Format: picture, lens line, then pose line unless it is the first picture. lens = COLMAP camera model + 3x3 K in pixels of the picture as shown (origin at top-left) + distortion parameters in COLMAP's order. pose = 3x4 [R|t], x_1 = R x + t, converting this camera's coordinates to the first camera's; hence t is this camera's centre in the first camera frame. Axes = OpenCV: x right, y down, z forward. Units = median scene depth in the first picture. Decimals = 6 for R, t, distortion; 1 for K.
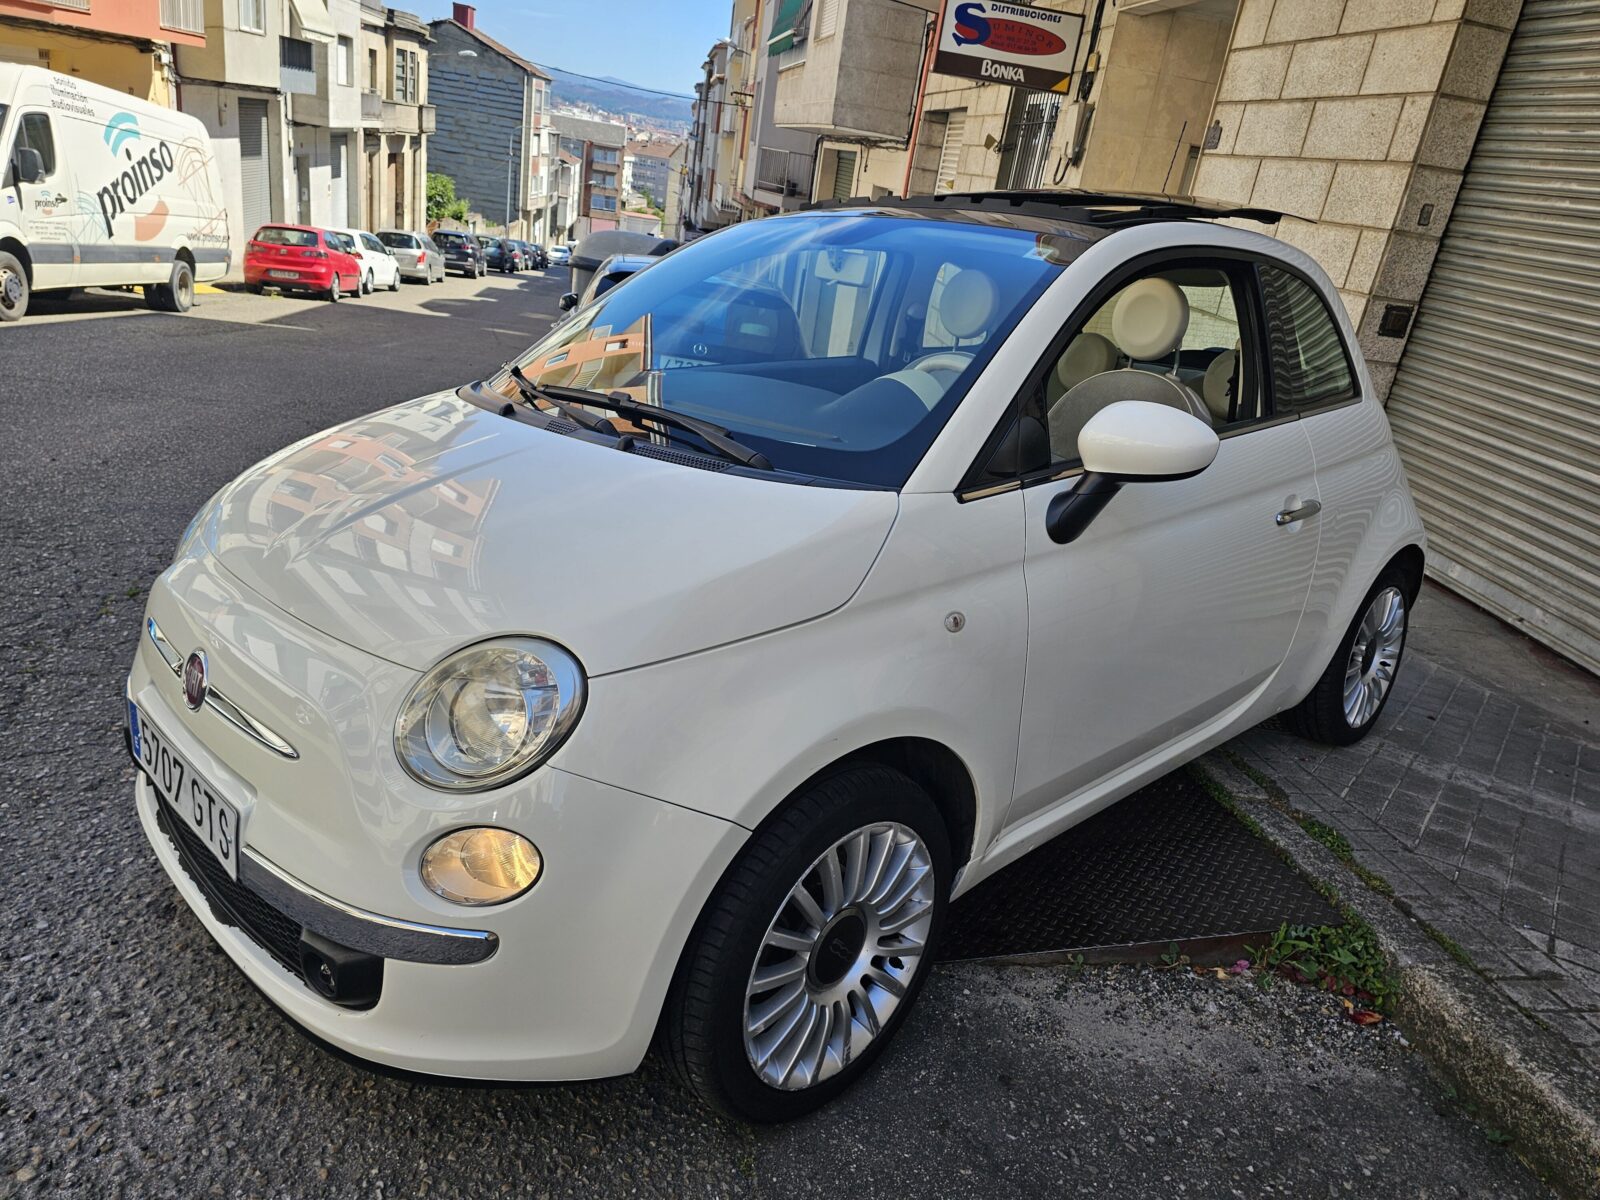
lens RADIAL K [[1068.3, 0, 824.3], [0, 1068.3, 594.7], [0, 0, 1]] dist [0.053794, -0.054876]
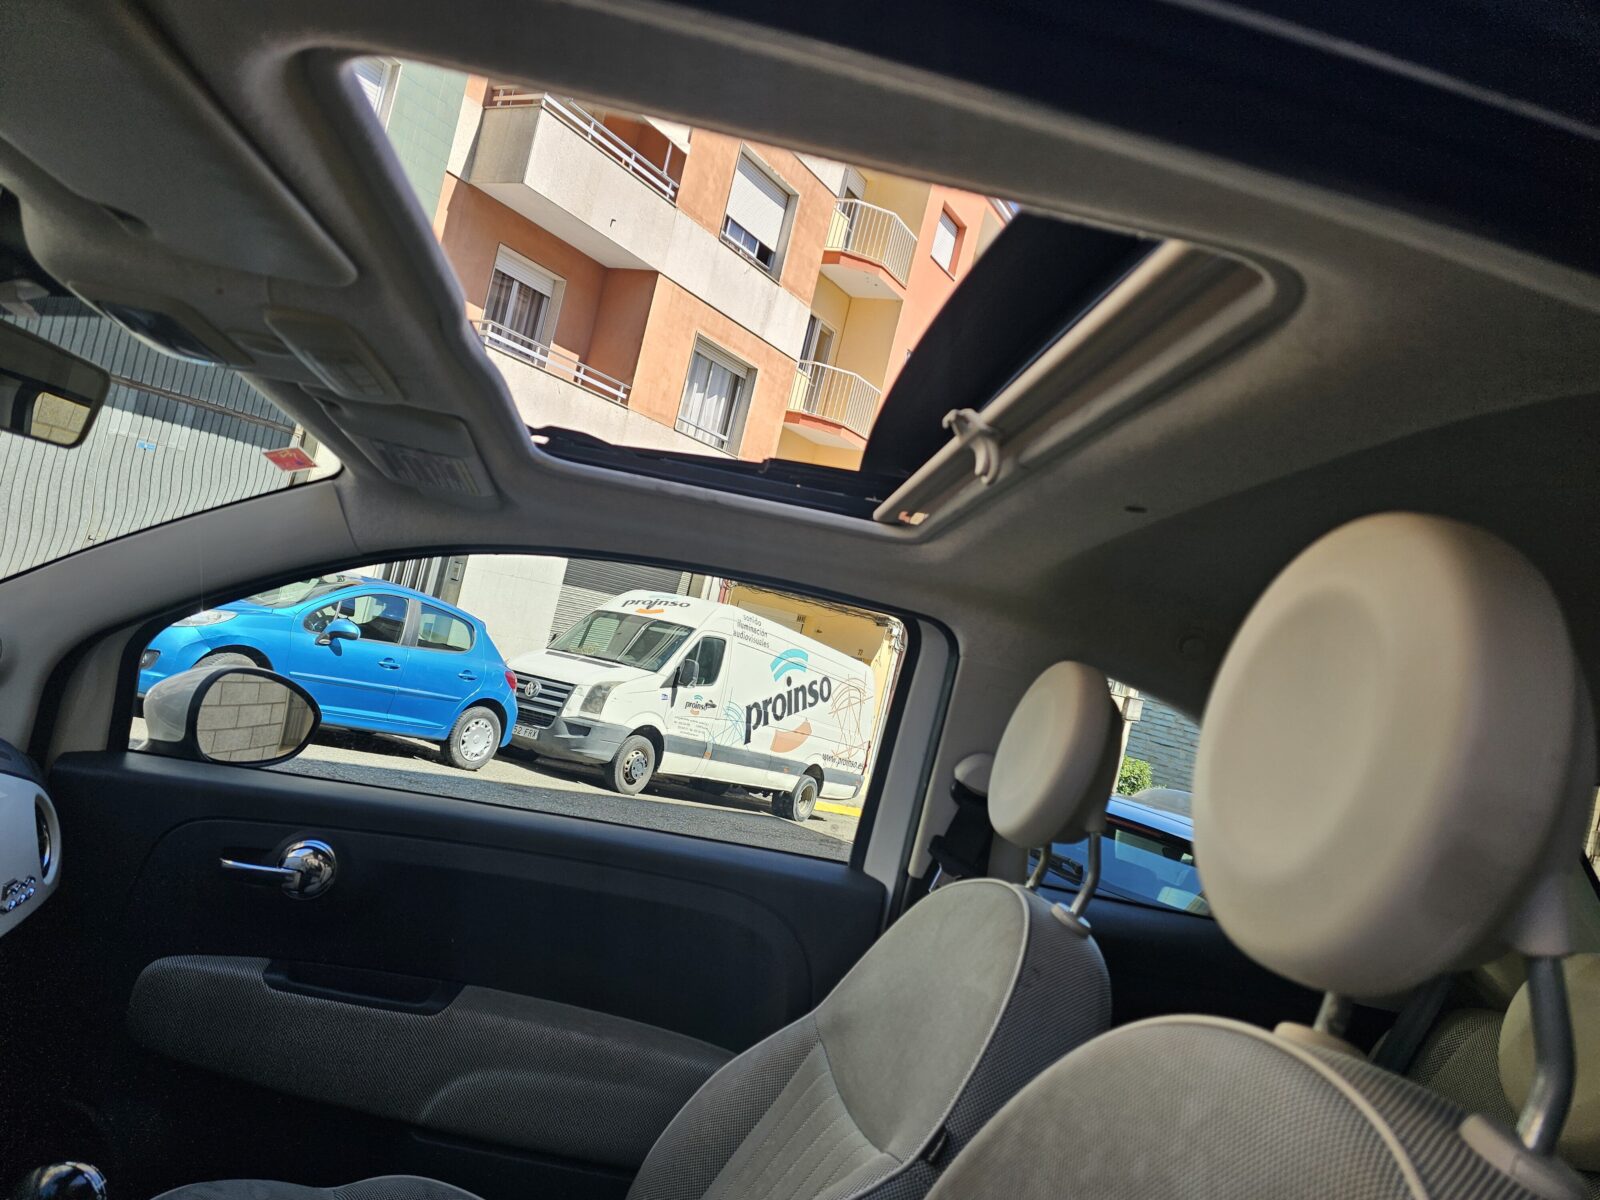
lens RADIAL K [[1068.2, 0, 809.2], [0, 1068.2, 607.4], [0, 0, 1]] dist [0.077568, -0.071681]
pose [[0.797054, 0.028207, -0.603248, 0.255890], [-0.324236, 0.862715, -0.388065, -0.152713], [0.509485, 0.504904, 0.696776, 0.699398]]
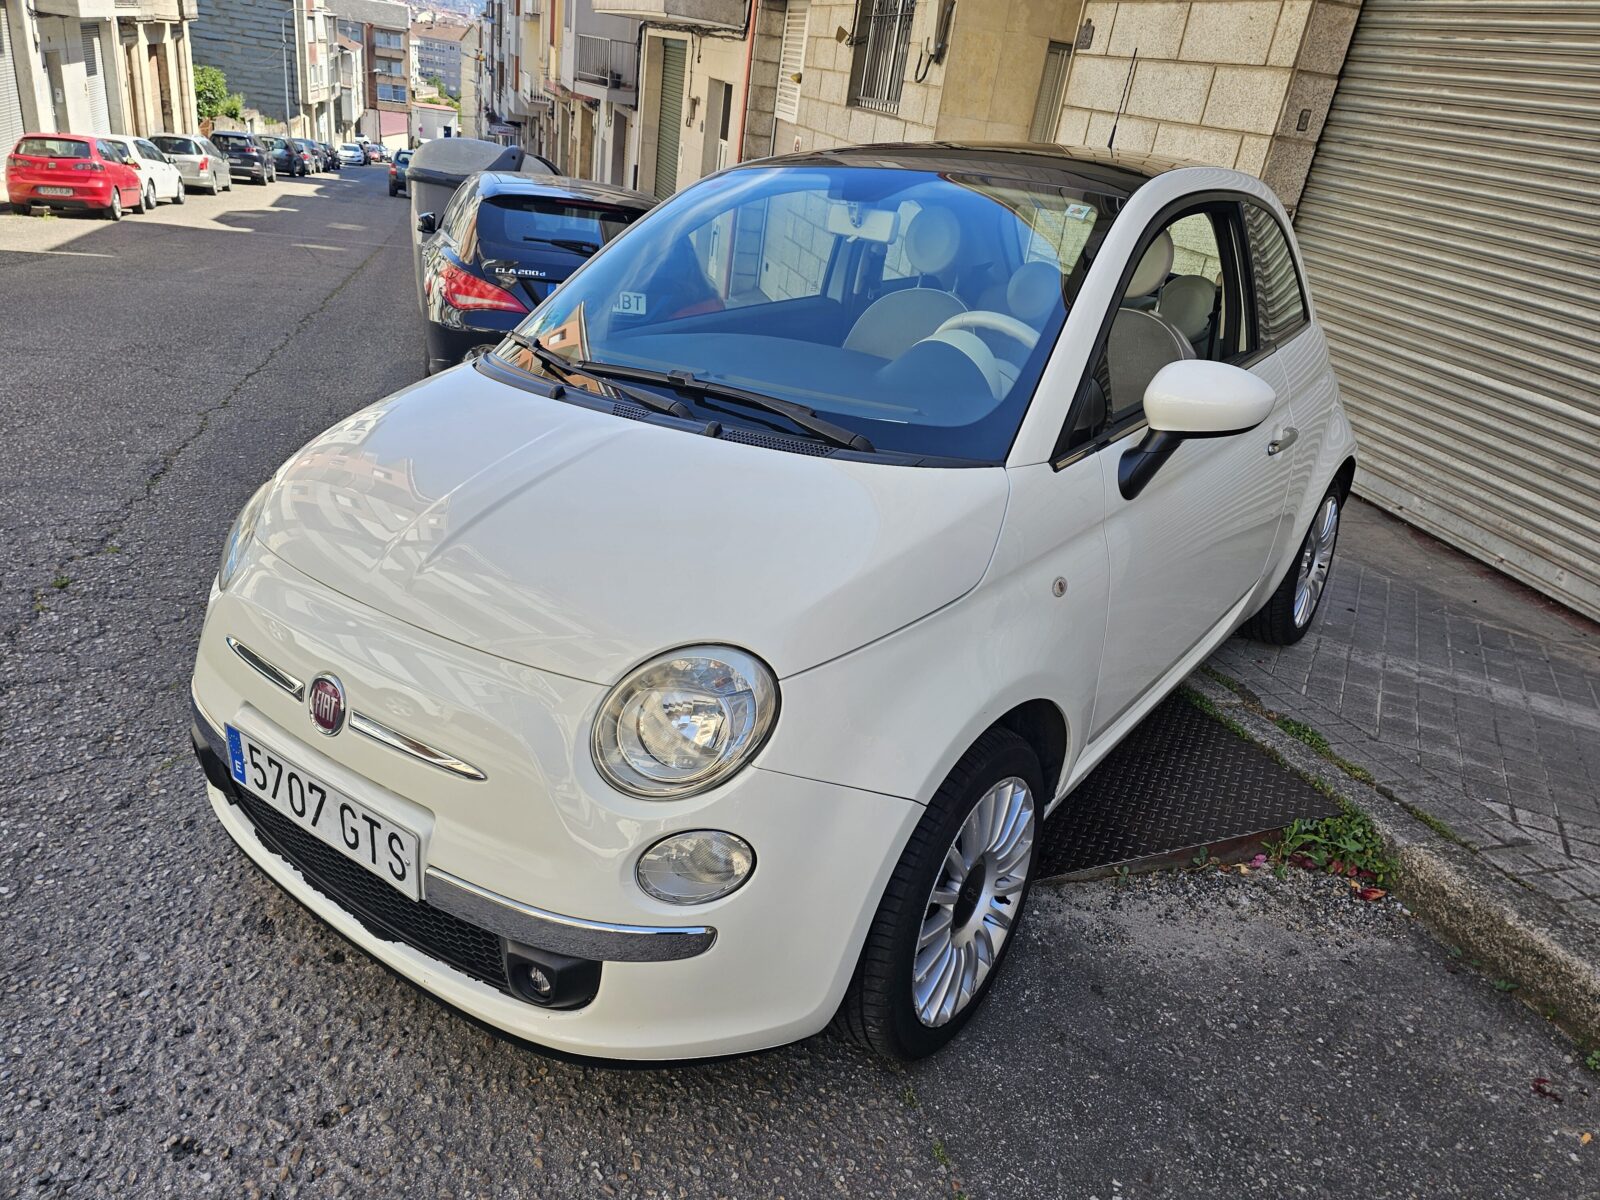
lens RADIAL K [[1069.7, 0, 809.6], [0, 1069.7, 604.5], [0, 0, 1]] dist [0.053863, -0.053552]
pose [[0.989148, -0.076290, 0.125565, -0.130161], [0.063822, 0.992889, 0.100487, -0.040043], [-0.132338, -0.091382, 0.986983, -0.008960]]
